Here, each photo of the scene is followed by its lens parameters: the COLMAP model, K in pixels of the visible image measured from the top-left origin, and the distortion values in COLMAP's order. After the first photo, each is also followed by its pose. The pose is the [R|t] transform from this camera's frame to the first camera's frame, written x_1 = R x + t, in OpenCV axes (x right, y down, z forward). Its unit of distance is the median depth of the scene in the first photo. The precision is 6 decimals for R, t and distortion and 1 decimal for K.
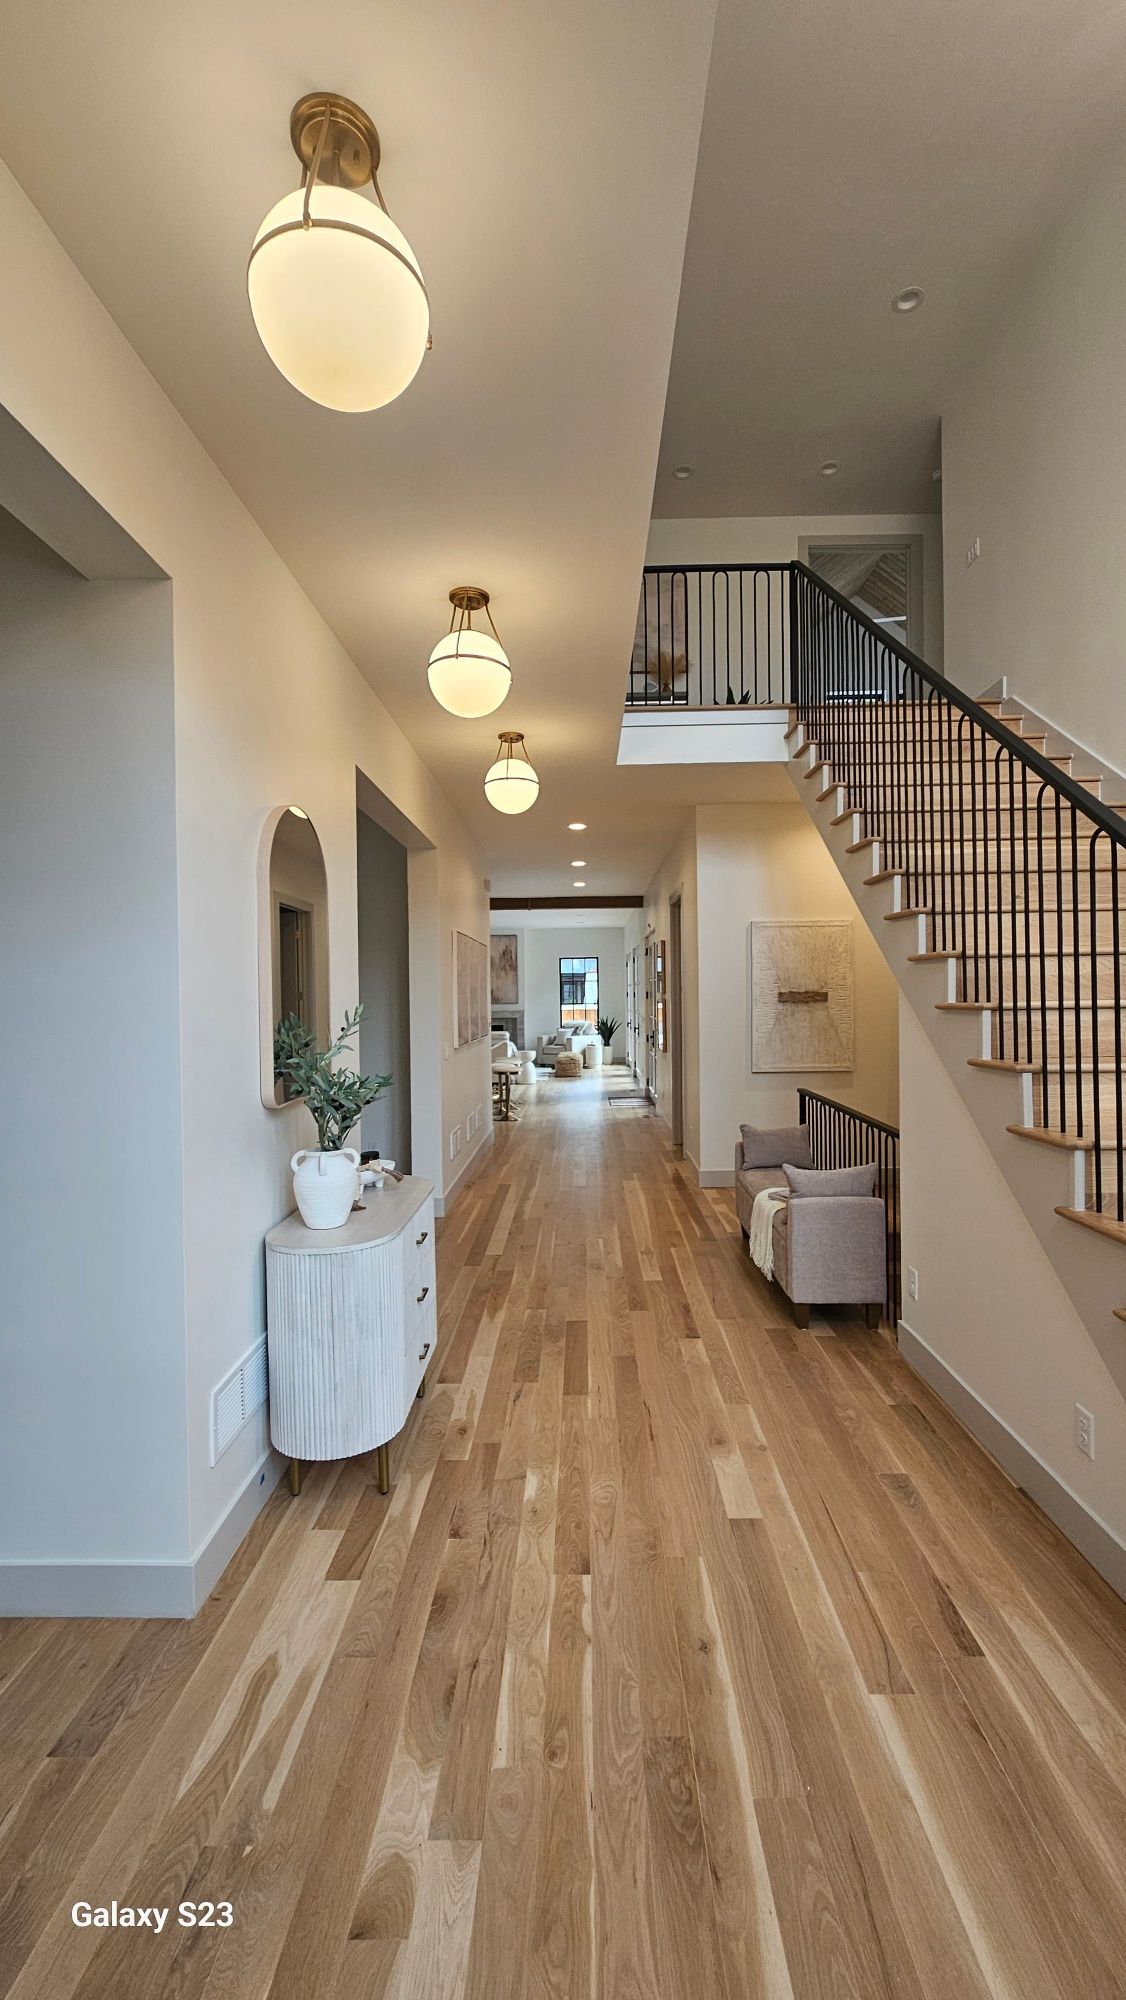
lens RADIAL K [[813.4, 0, 579.3], [0, 813.4, 998.0], [0, 0, 1]] dist [0.000992, -0.000437]
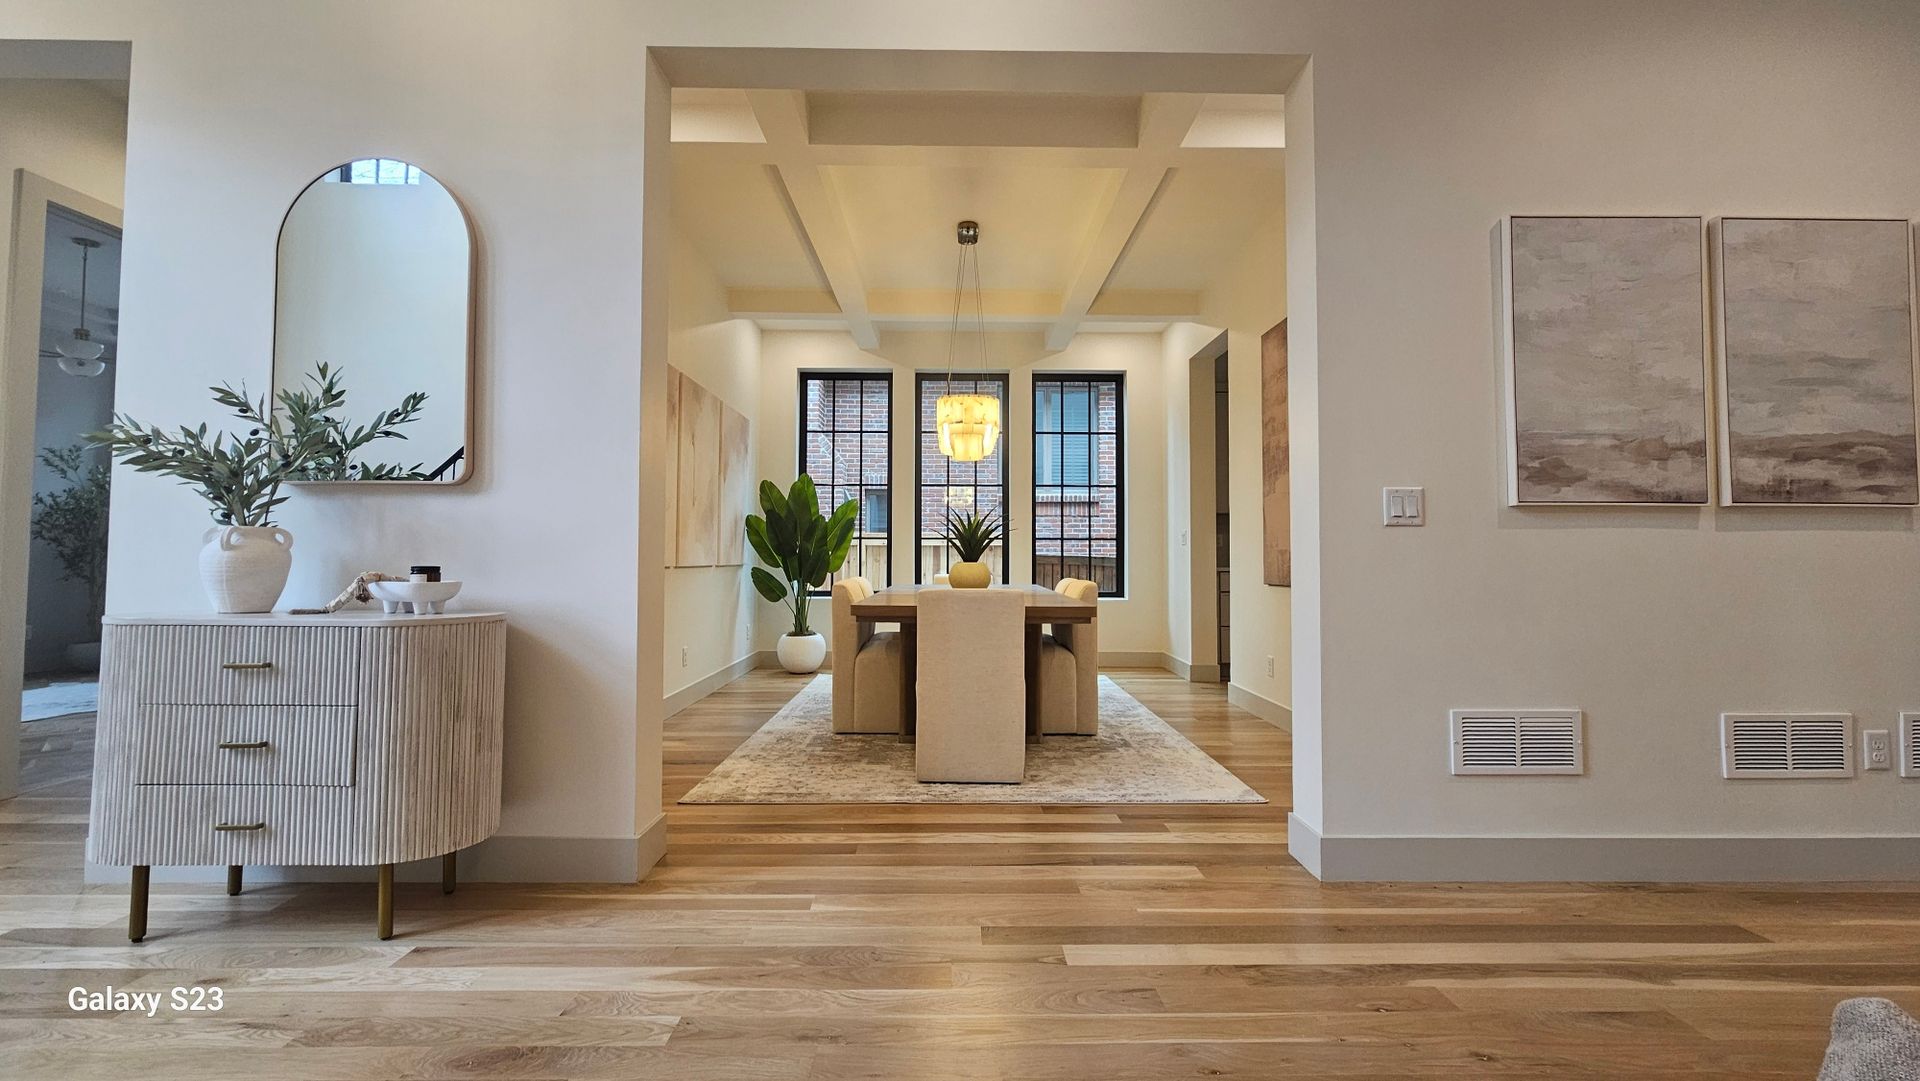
lens RADIAL K [[780.9, 0, 961.8], [0, 780.9, 529.7], [0, 0, 1]] dist [0.000992, -0.000437]
pose [[0.031446, -0.025844, -0.999171, 0.369923], [-0.011548, 0.999590, -0.026218, 0.130842], [0.999439, 0.012363, 0.031134, 1.144415]]
